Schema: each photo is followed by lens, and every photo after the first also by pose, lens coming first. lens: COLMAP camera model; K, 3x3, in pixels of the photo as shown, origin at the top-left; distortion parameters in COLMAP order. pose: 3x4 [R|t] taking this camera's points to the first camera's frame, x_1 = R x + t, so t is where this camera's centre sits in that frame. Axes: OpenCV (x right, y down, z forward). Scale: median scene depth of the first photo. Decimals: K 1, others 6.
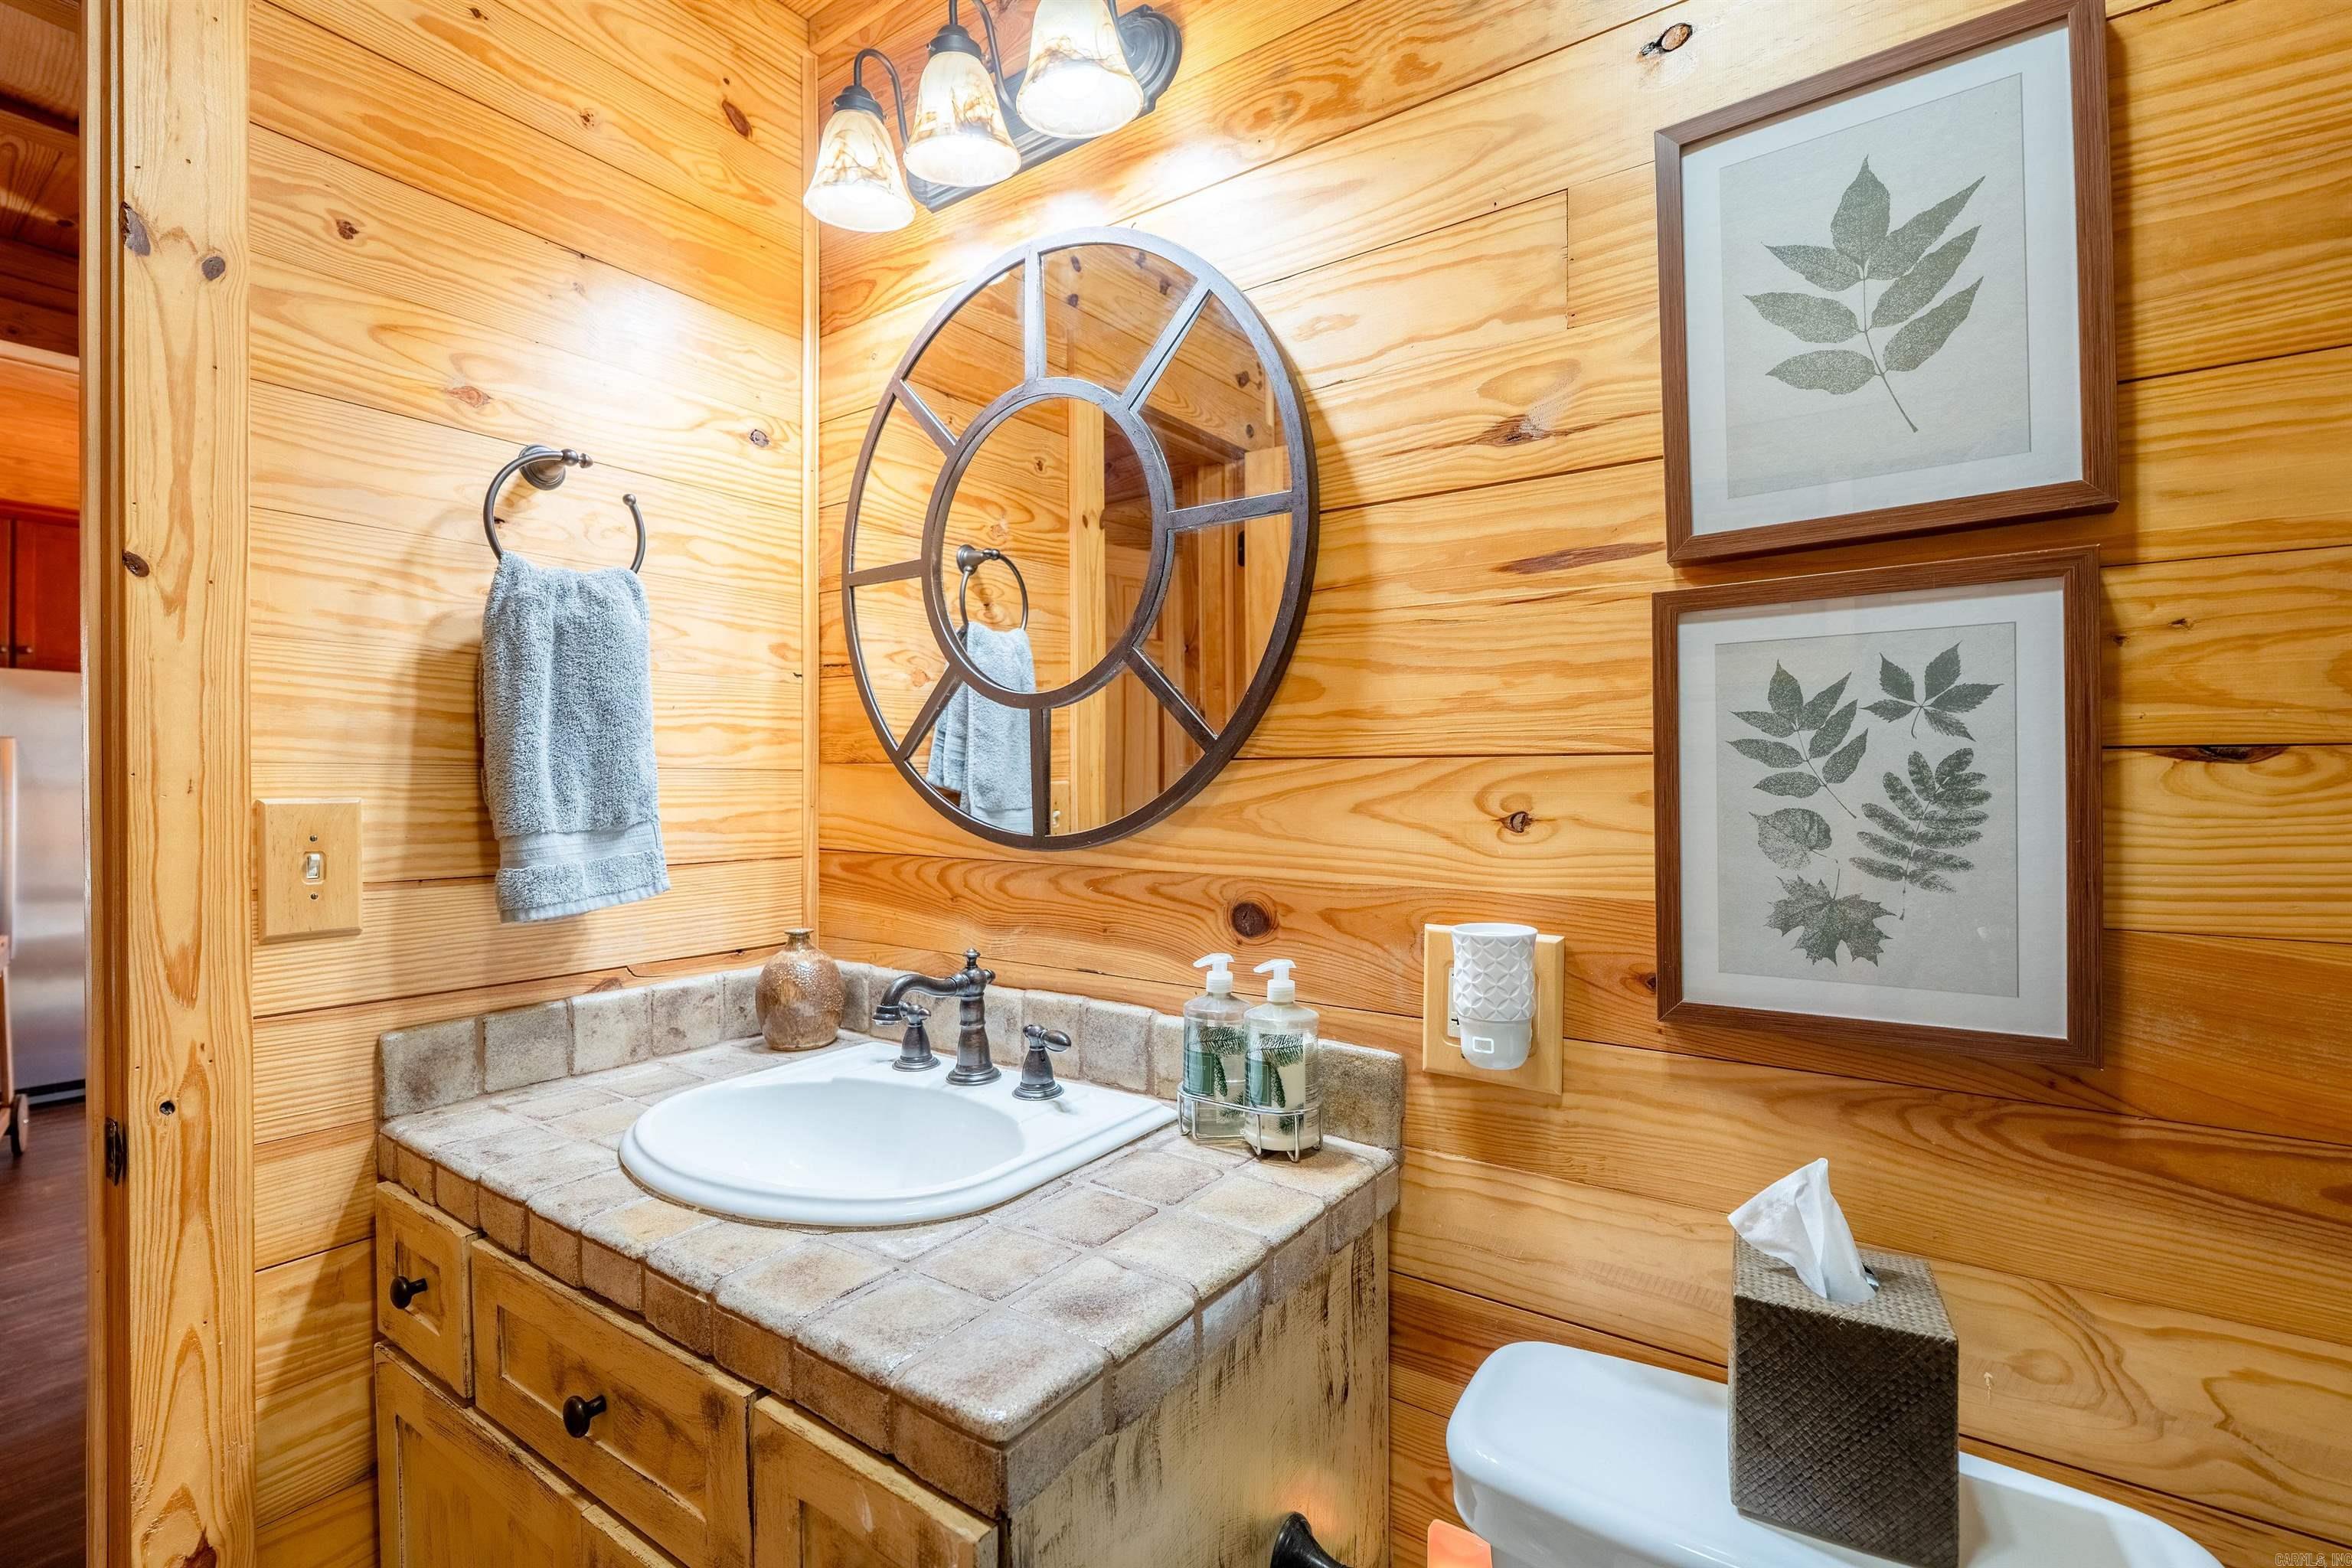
lens RADIAL K [[1065.6, 0, 1174.2], [0, 1065.6, 784.6], [0, 0, 1]] dist [-0.001032, 0.000311]
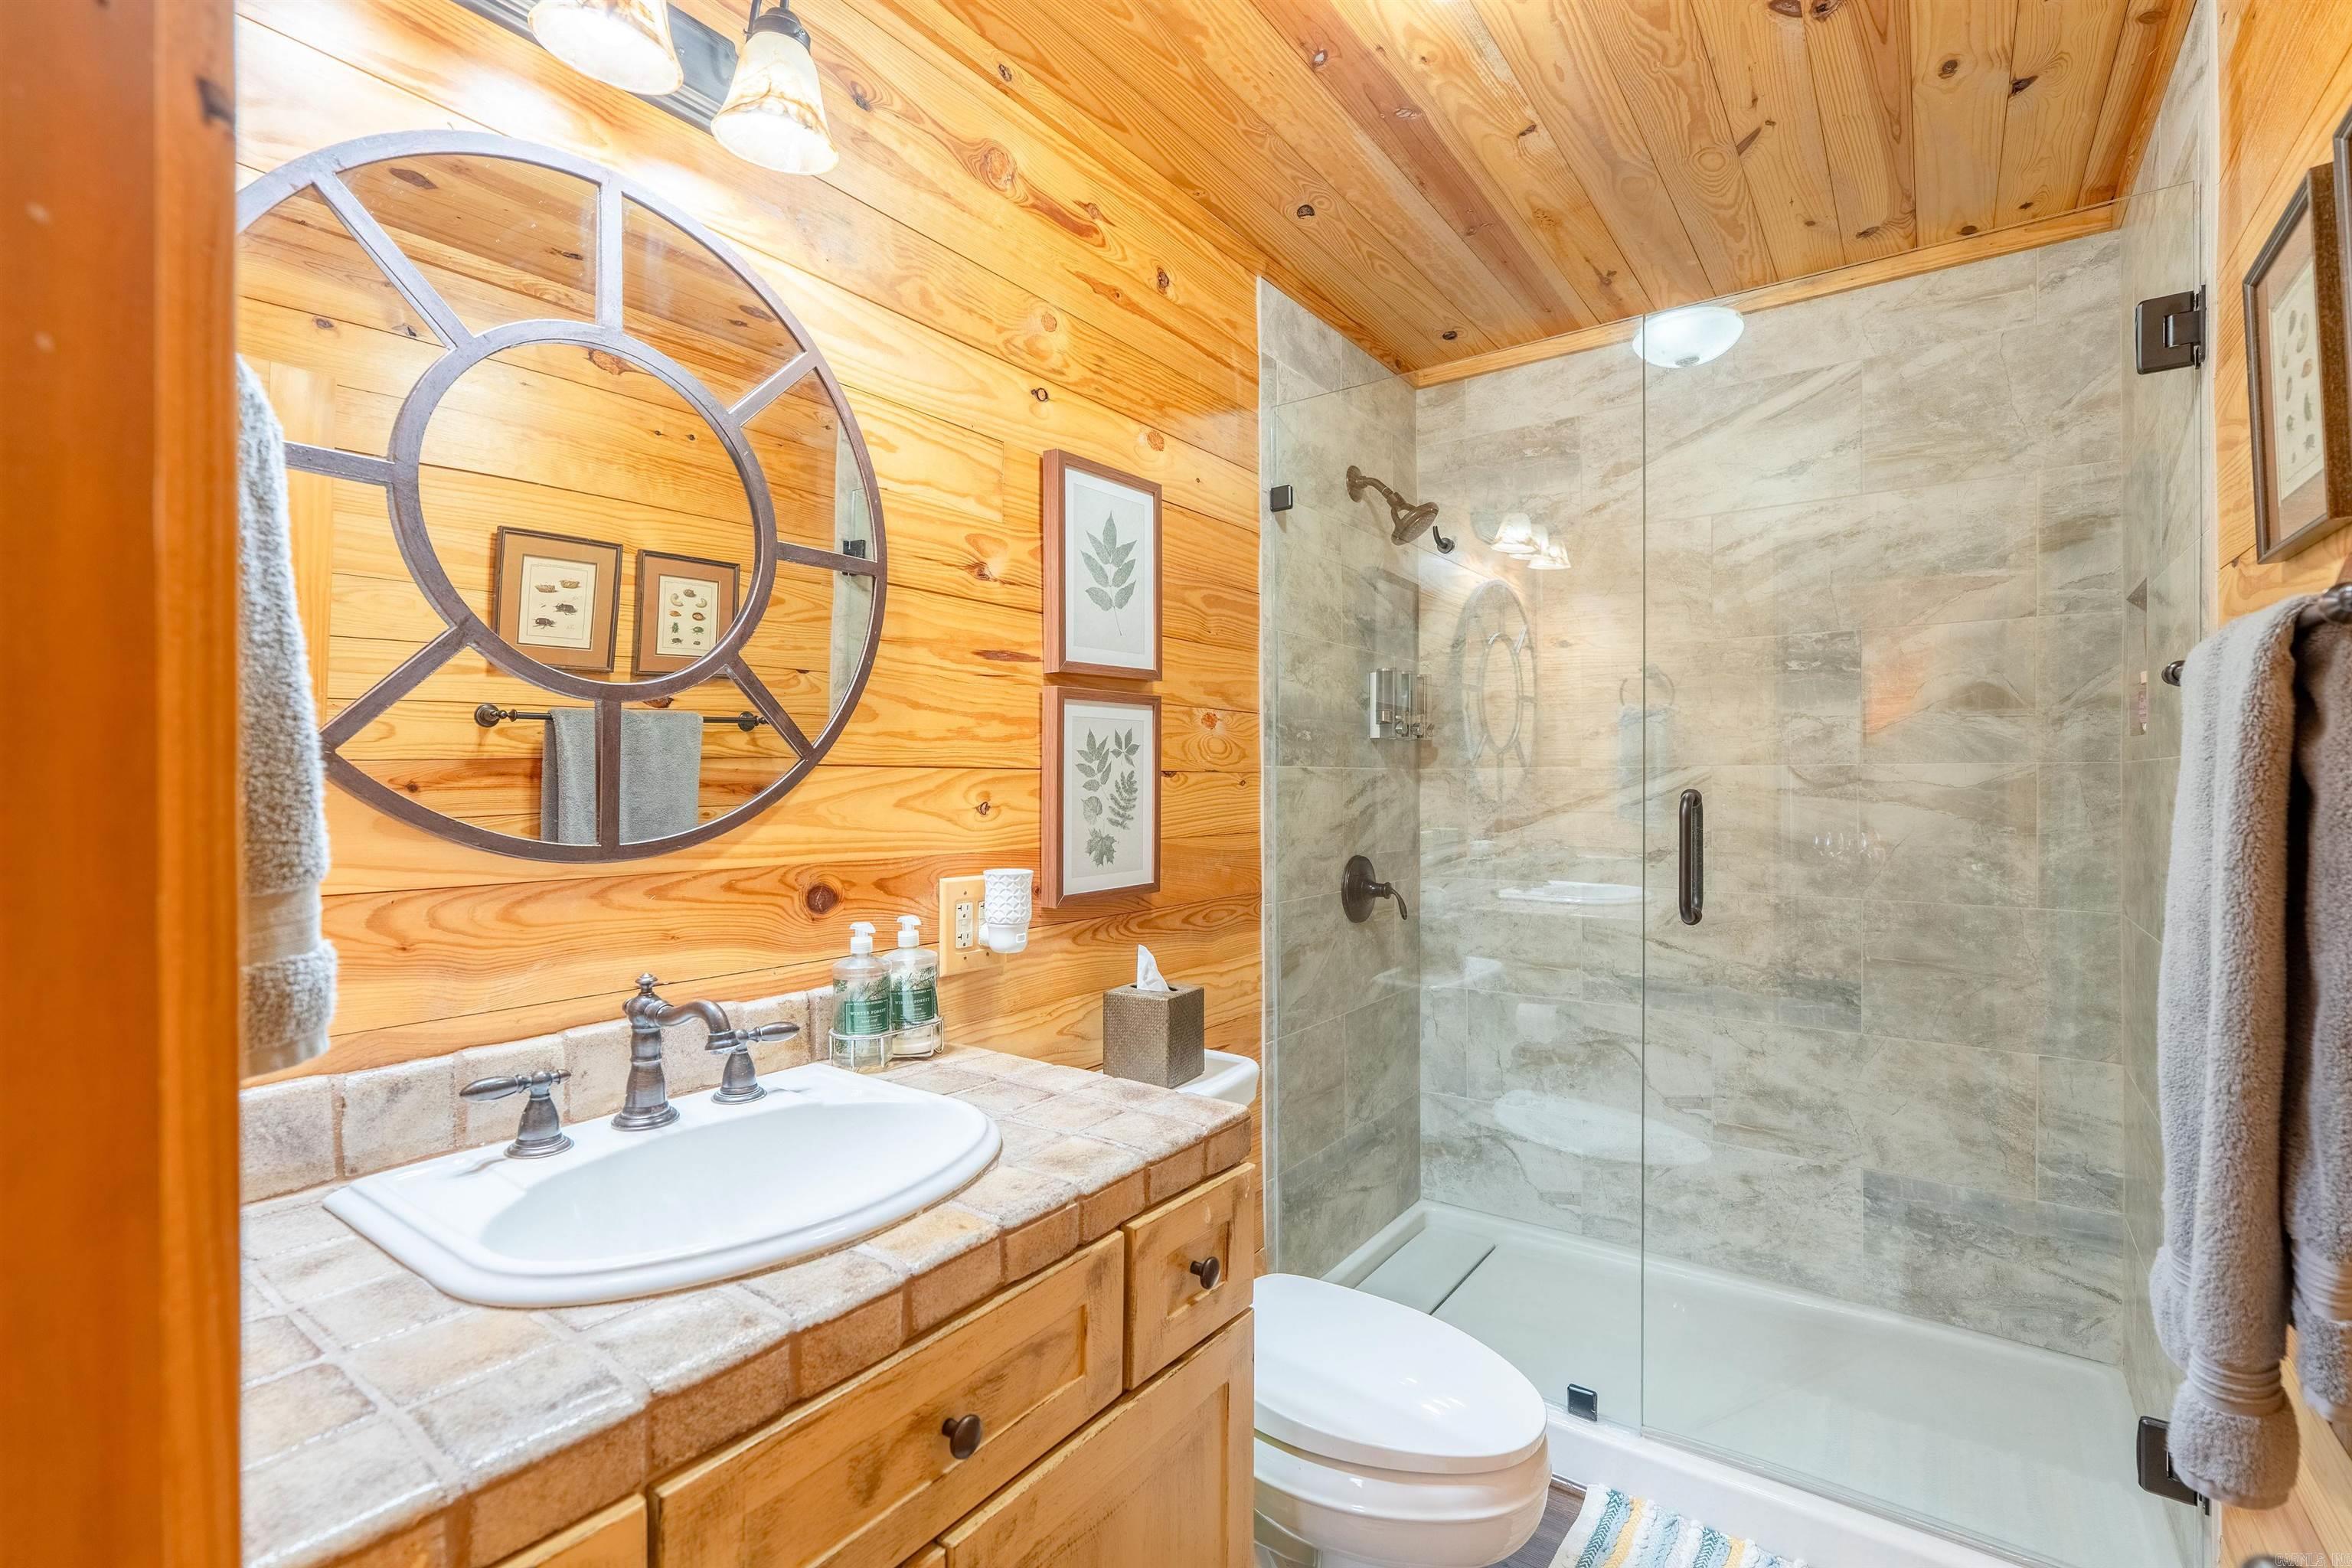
lens RADIAL K [[1065.6, 0, 1174.6], [0, 1065.6, 782.4], [0, 0, 1]] dist [-0.001032, 0.000311]
pose [[0.005814, 0.002712, 0.999979, -1.358009], [0.003833, 0.999989, -0.002735, 0.000194], [-0.999976, 0.003849, 0.005803, 0.710568]]
